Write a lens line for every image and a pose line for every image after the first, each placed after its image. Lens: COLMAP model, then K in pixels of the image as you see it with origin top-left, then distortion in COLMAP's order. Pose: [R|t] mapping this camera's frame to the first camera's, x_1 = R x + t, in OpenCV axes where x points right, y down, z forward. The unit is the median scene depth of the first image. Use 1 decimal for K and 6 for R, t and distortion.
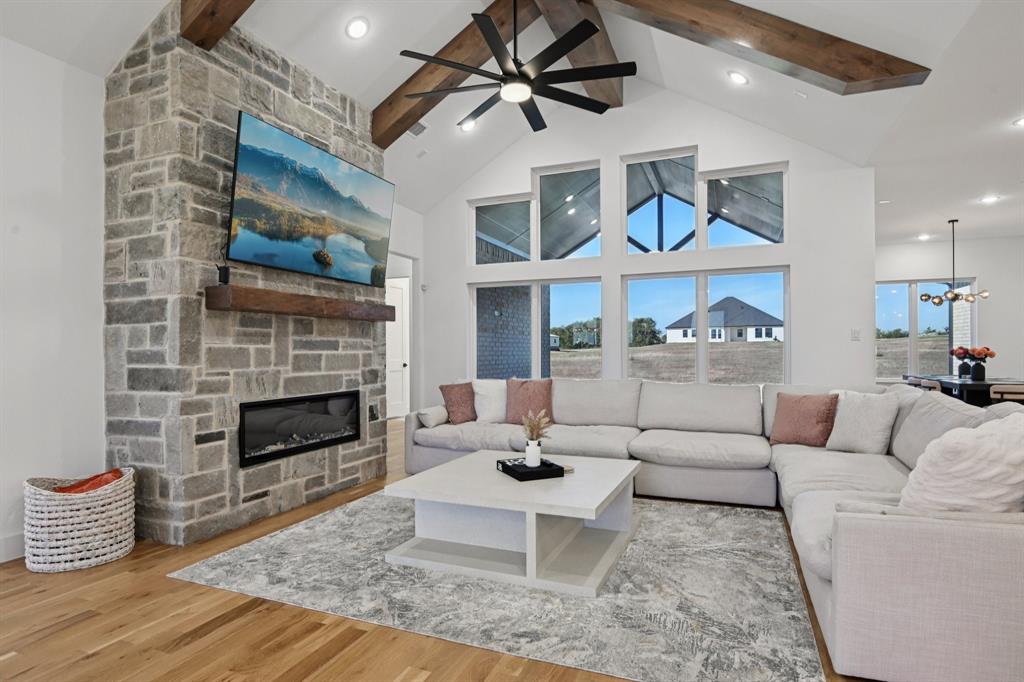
lens RADIAL K [[540.8, 0, 513.1], [0, 540.8, 347.2], [0, 0, 1]] dist [-0.017748, -0.000615]
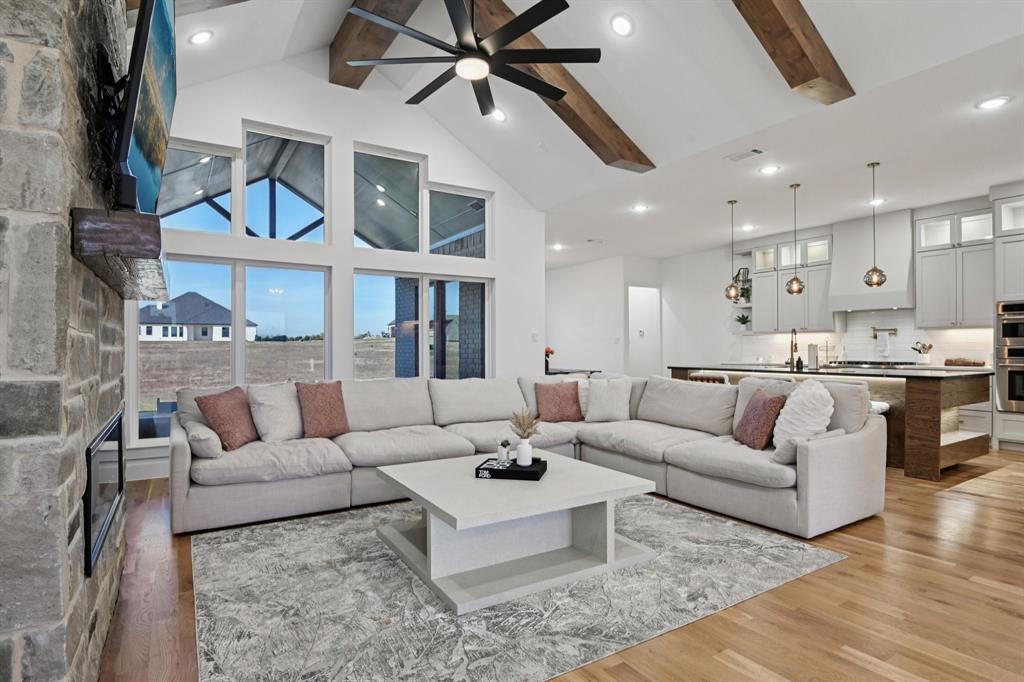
lens RADIAL K [[540.8, 0, 513.1], [0, 540.8, 347.2], [0, 0, 1]] dist [-0.017748, -0.000615]
pose [[0.587159, 0.004758, 0.809457, -0.791143], [-0.005214, 0.999984, -0.002095, 0.007491], [-0.809455, -0.002990, 0.587175, 0.452043]]
